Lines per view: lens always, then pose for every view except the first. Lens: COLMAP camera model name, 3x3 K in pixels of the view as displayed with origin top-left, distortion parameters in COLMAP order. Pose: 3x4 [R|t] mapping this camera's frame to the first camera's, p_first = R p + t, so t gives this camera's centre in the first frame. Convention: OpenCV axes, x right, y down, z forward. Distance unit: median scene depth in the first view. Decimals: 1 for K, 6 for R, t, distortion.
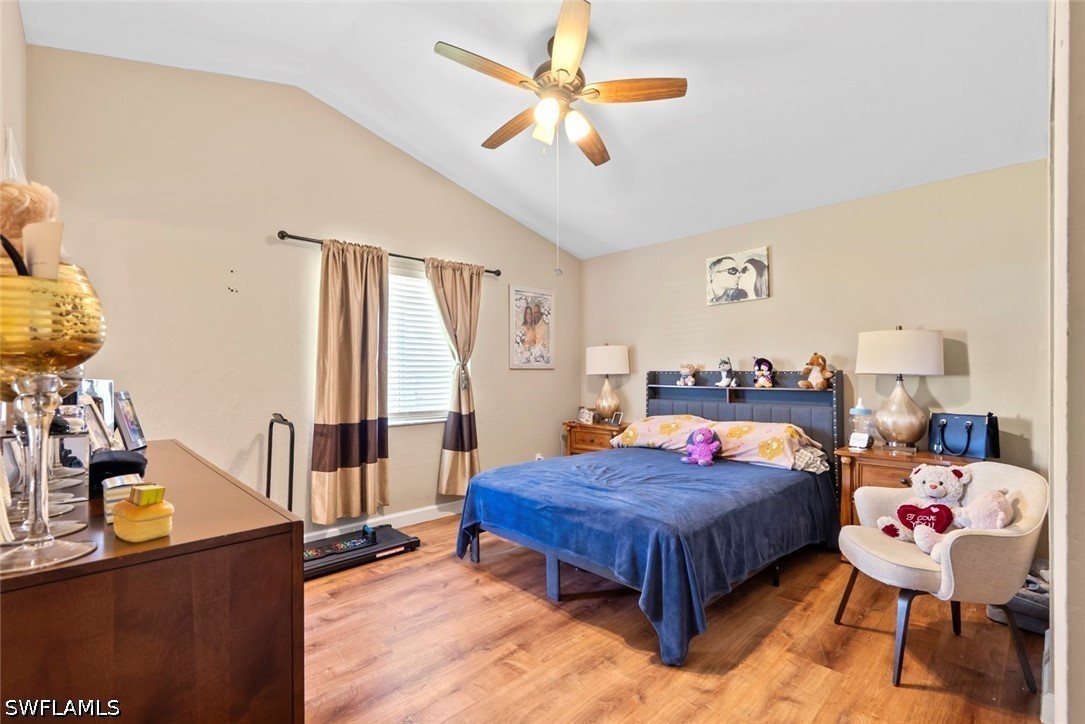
lens RADIAL K [[478.9, 0, 545.4], [0, 478.9, 369.1], [0, 0, 1]] dist [-0.004586, 0.001146]
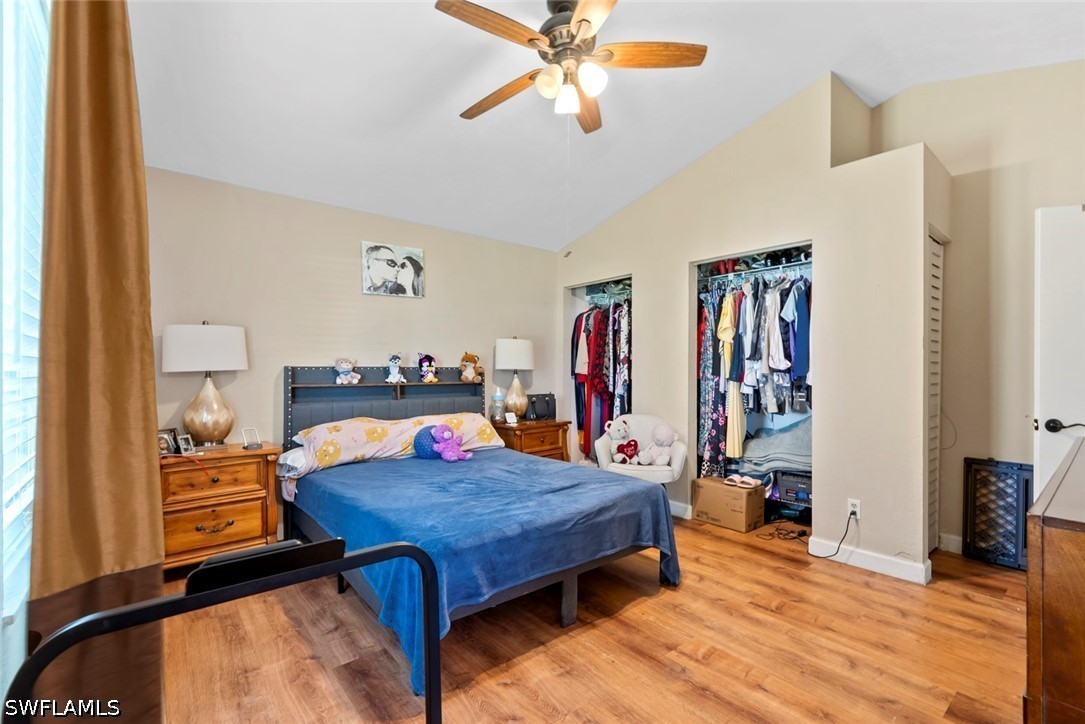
lens RADIAL K [[478.9, 0, 545.5], [0, 478.9, 362.9], [0, 0, 1]] dist [-0.004586, 0.001146]
pose [[0.082064, 0.013317, 0.996538, -0.564768], [-0.006355, 0.999897, -0.012839, 0.007164], [-0.996607, -0.005279, 0.082140, 0.634329]]
